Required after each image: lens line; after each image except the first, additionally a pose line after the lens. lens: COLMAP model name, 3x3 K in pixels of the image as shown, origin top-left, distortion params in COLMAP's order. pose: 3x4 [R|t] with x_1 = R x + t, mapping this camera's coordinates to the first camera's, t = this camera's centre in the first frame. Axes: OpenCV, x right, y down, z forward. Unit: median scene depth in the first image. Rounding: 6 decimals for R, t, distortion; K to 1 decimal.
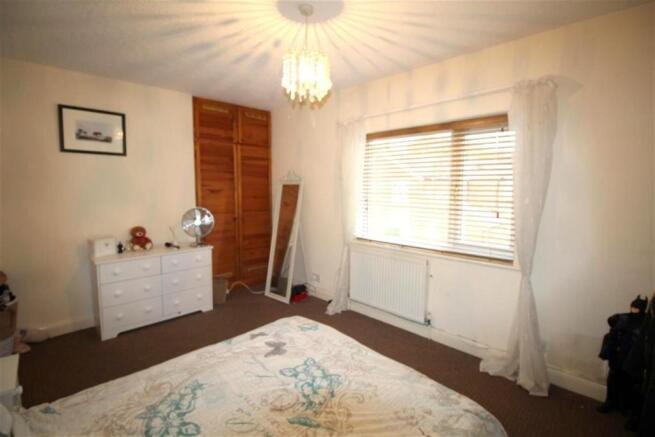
lens RADIAL K [[310.8, 0, 327.5], [0, 310.8, 218.5], [0, 0, 1]] dist [0.000131, -0.000139]
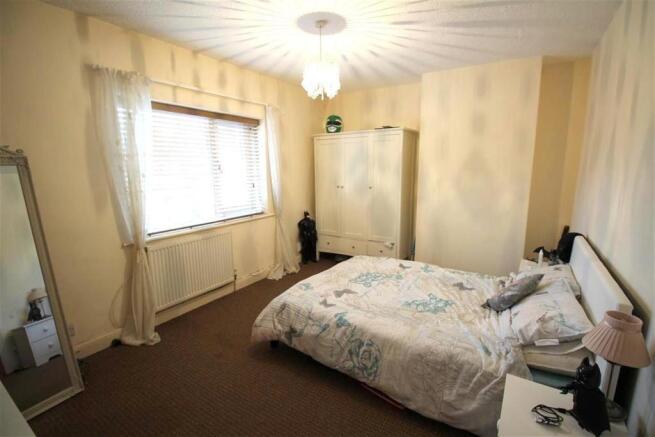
lens RADIAL K [[310.8, 0, 327.5], [0, 310.8, 218.5], [0, 0, 1]] dist [0.000131, -0.000139]
pose [[-0.231482, -0.170517, 0.957779, -1.169077], [0.102788, 0.974721, 0.198376, -0.131341], [-0.967394, 0.144369, -0.208104, 1.122035]]
